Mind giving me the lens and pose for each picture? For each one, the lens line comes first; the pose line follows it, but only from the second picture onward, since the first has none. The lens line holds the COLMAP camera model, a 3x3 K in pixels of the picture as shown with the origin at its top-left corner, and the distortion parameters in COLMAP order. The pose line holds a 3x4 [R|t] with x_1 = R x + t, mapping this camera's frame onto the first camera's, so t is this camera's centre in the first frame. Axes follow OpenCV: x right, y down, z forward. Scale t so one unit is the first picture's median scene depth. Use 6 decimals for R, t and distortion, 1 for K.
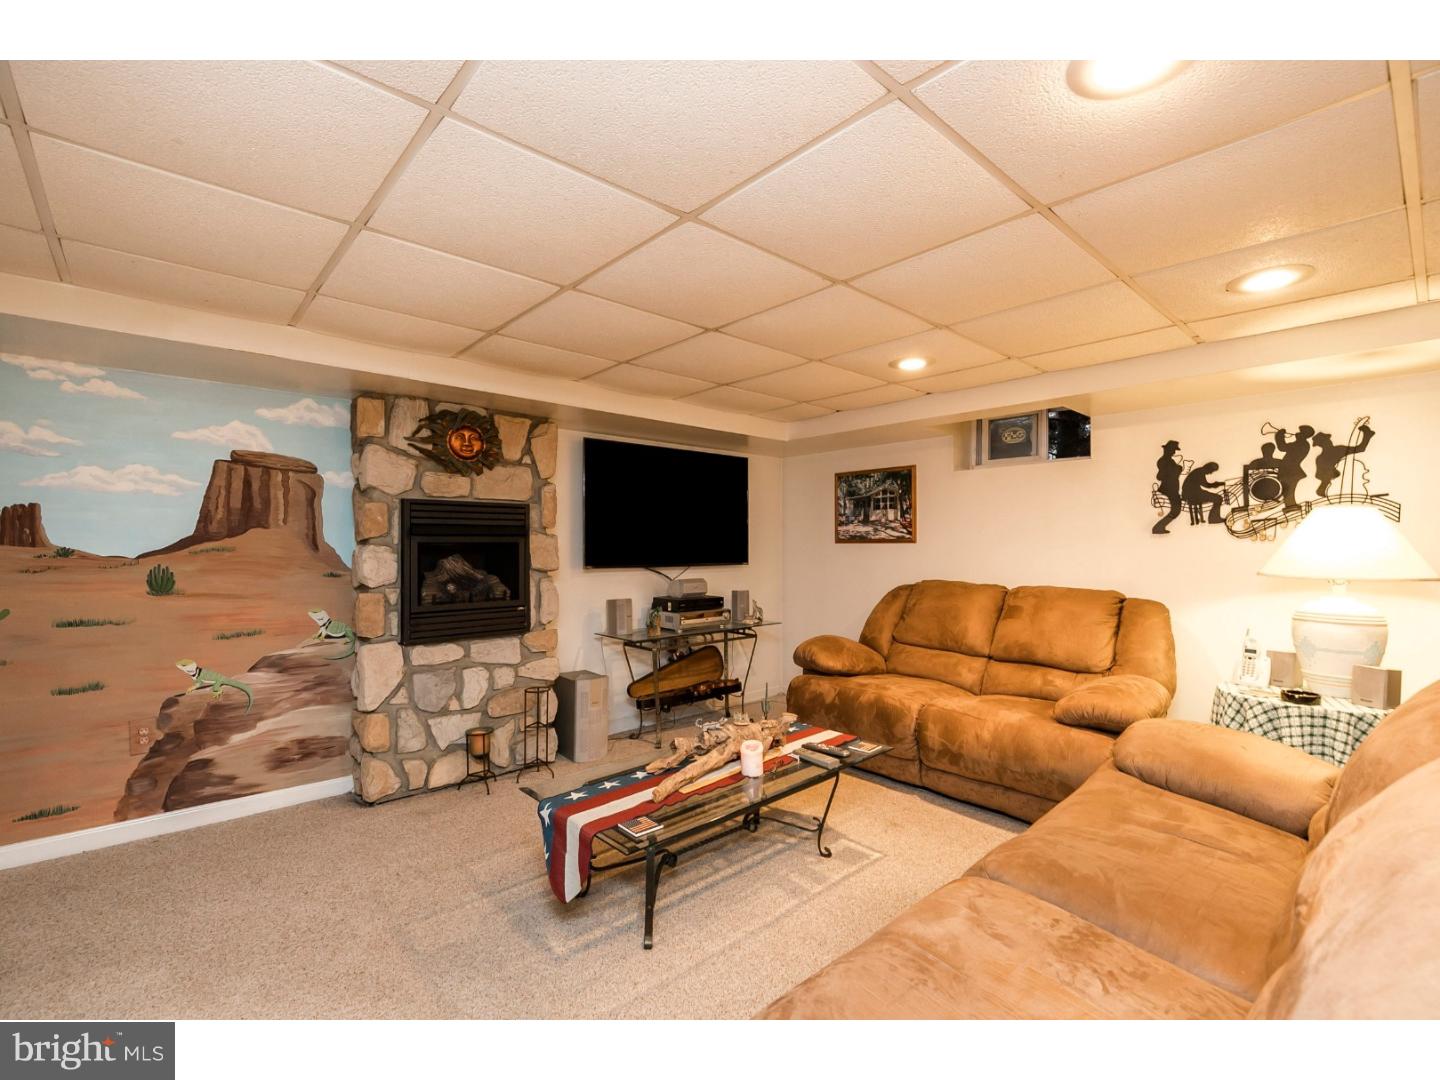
lens RADIAL K [[650.3, 0, 717.8], [0, 650.3, 538.0], [0, 0, 1]] dist [-0.015977, 0.004083]
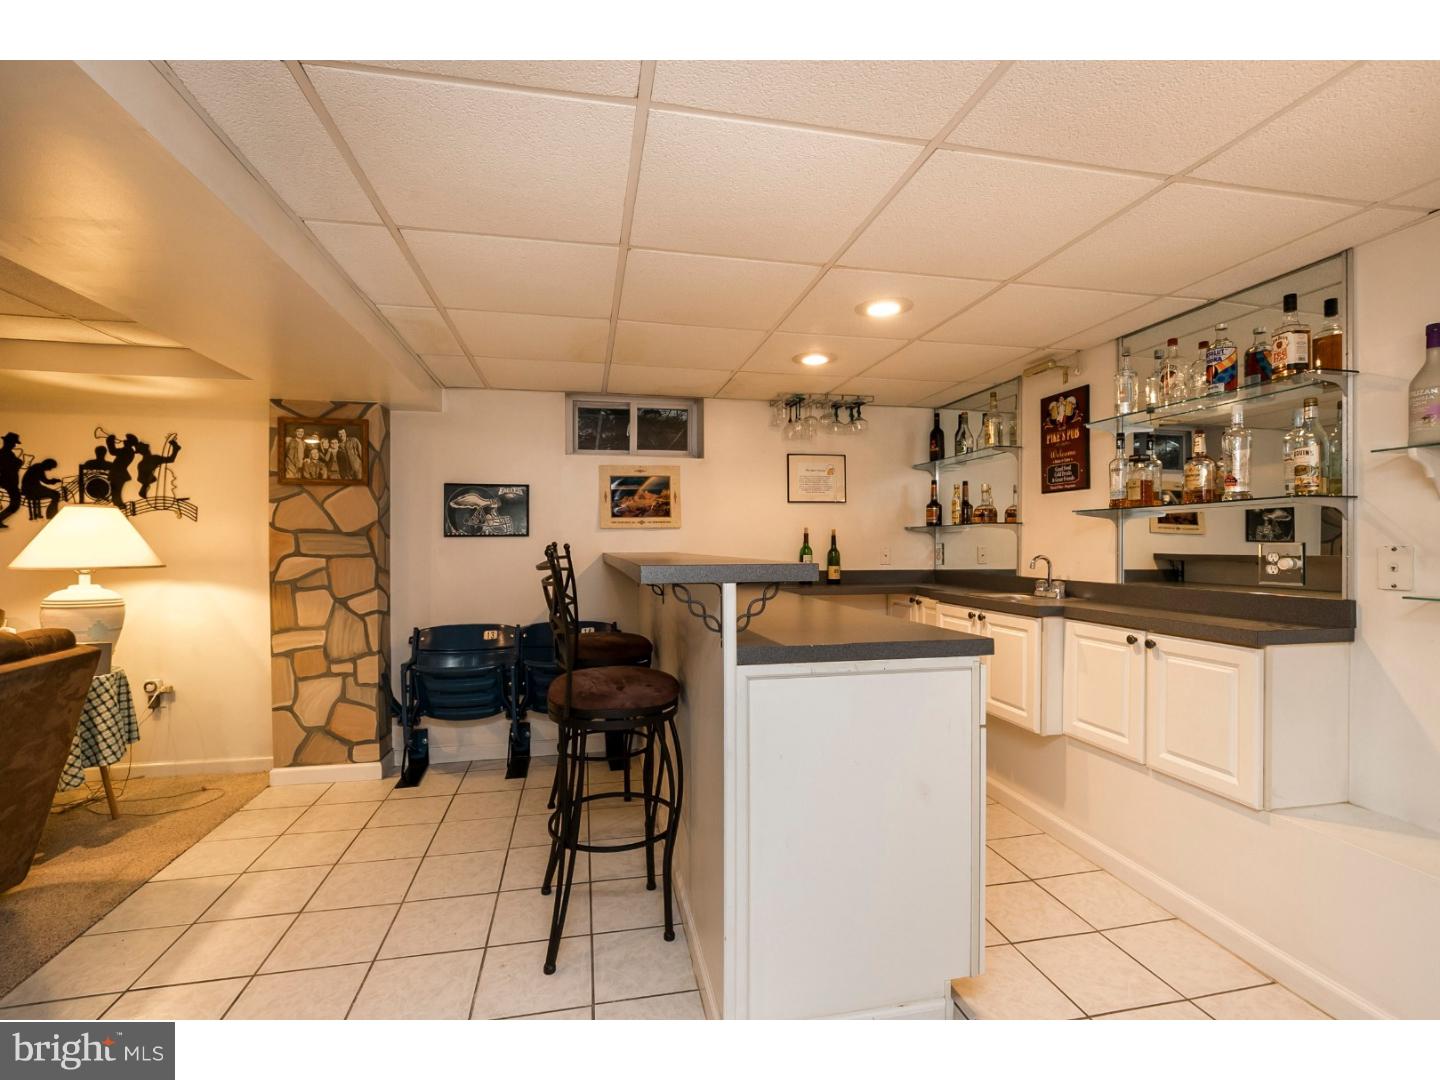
lens RADIAL K [[650.3, 0, 719.9], [0, 650.3, 551.1], [0, 0, 1]] dist [-0.015977, 0.004083]
pose [[0.494412, -0.014349, 0.869109, 0.386994], [-0.008045, 0.999745, 0.021083, -0.001621], [-0.869191, -0.017416, 0.494170, -0.404767]]
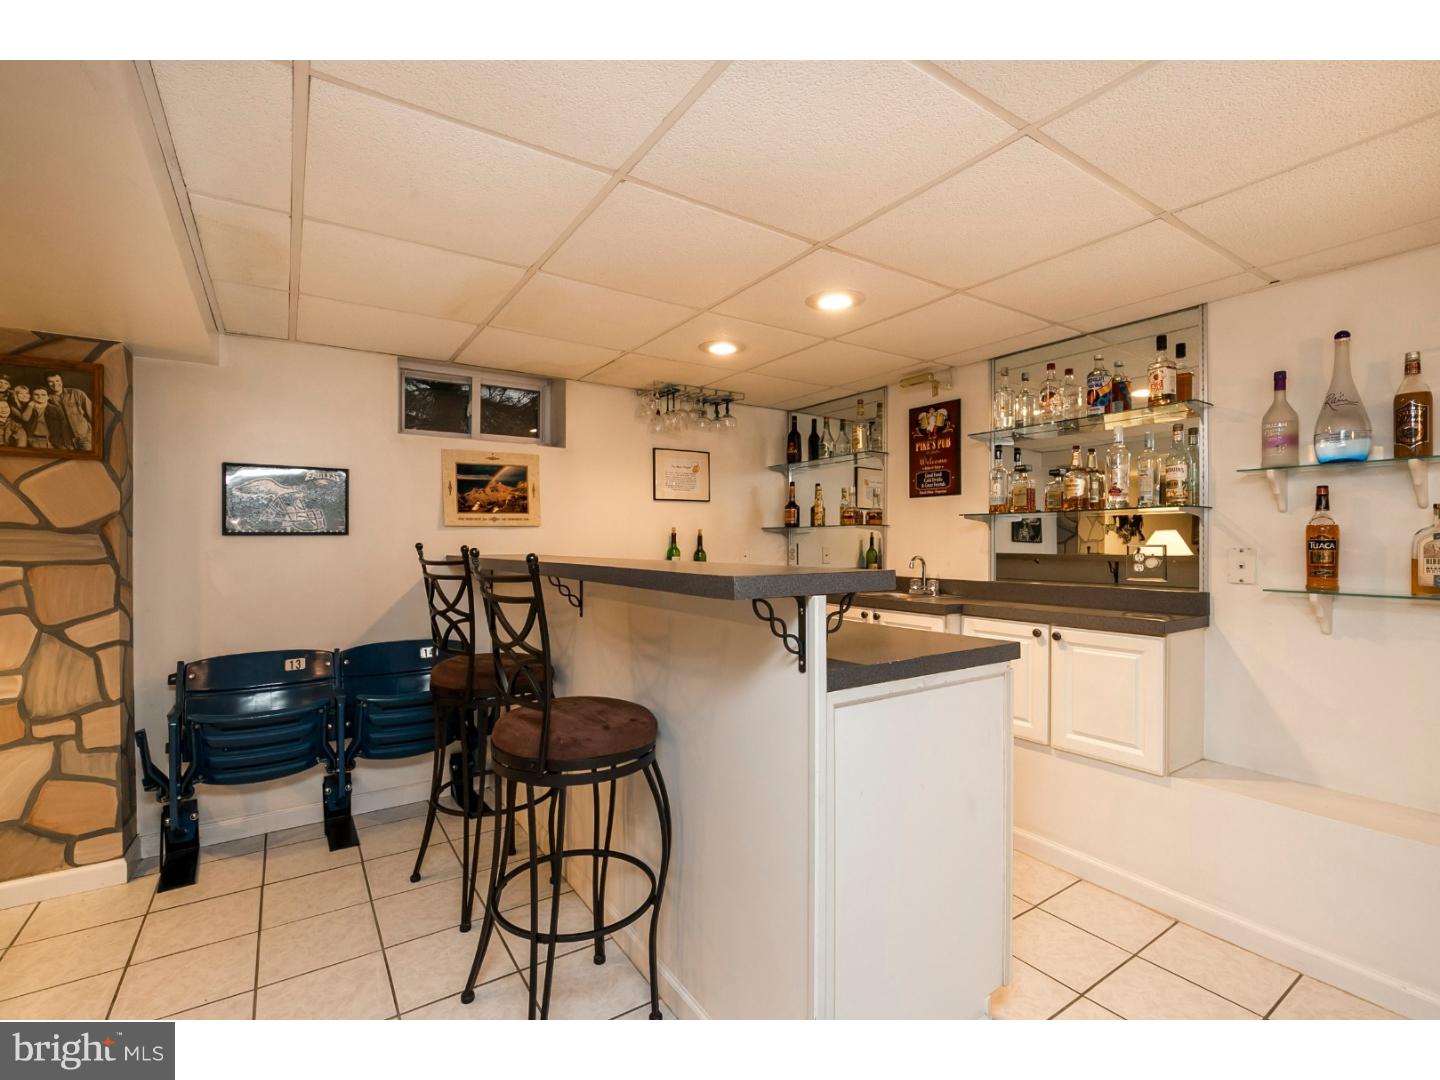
lens RADIAL K [[650.3, 0, 717.1], [0, 650.3, 547.7], [0, 0, 1]] dist [-0.015977, 0.004083]
pose [[0.136786, -0.012388, 0.990523, 0.398662], [-0.012455, 0.999821, 0.014224, -0.002198], [-0.990522, -0.014282, 0.136608, -0.179326]]
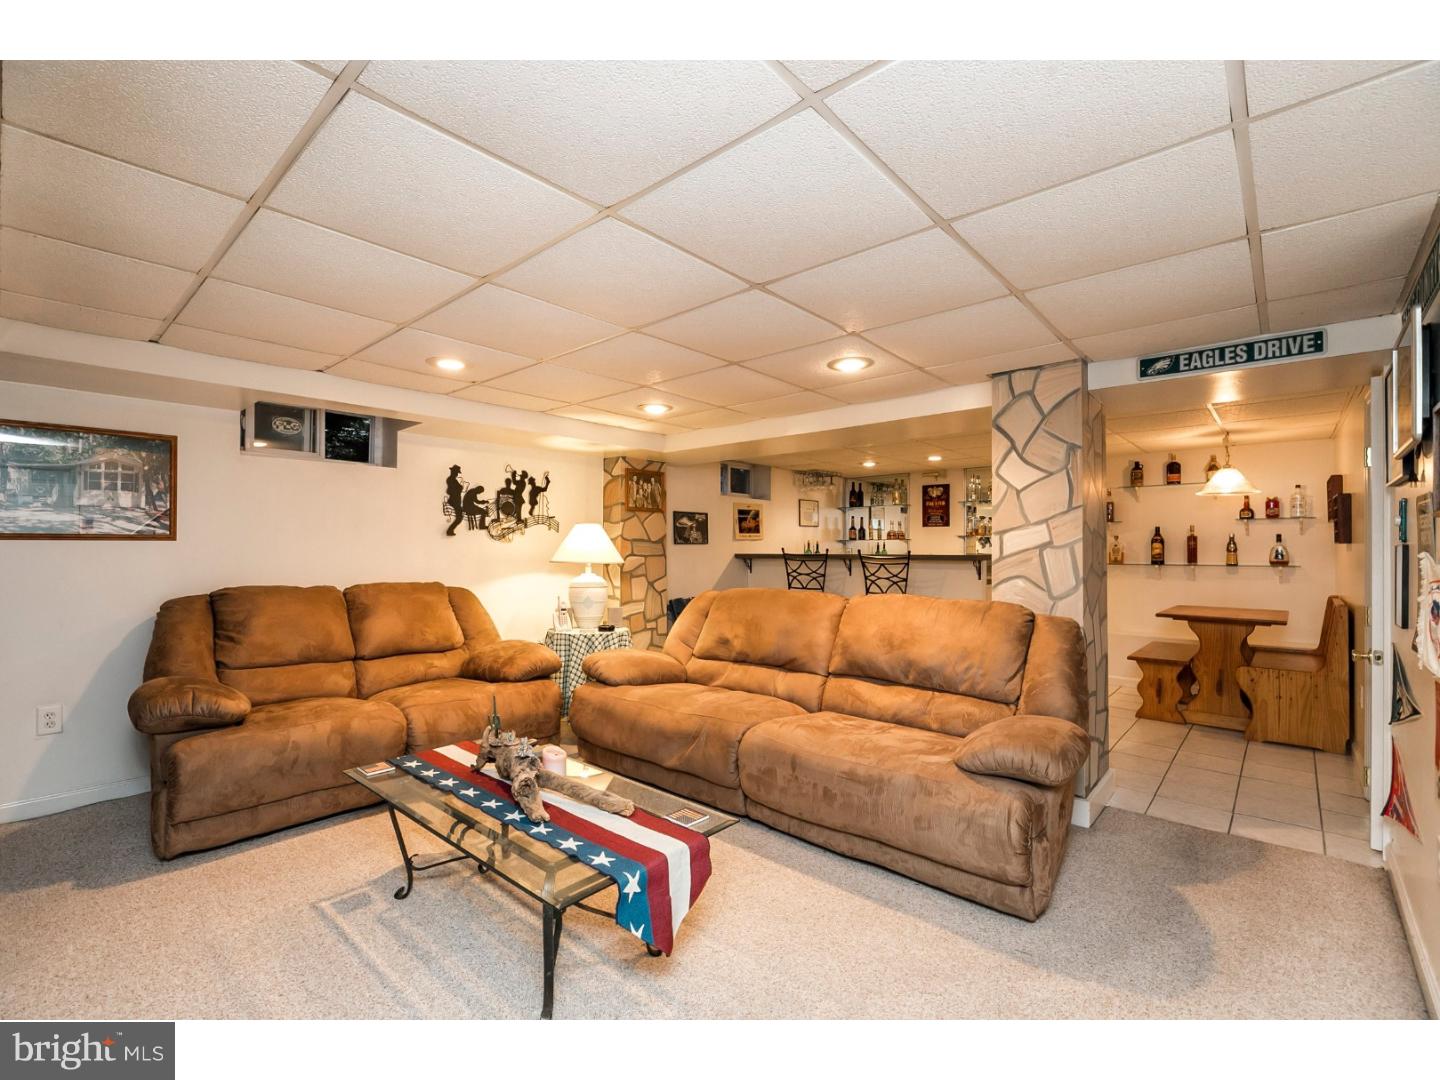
lens RADIAL K [[650.3, 0, 715.2], [0, 650.3, 542.0], [0, 0, 1]] dist [-0.015977, 0.004083]
pose [[-0.114647, 0.007698, 0.993376, -0.664091], [-0.013124, 0.999871, -0.009263, 0.010718], [-0.993320, -0.014099, -0.114531, 0.623441]]
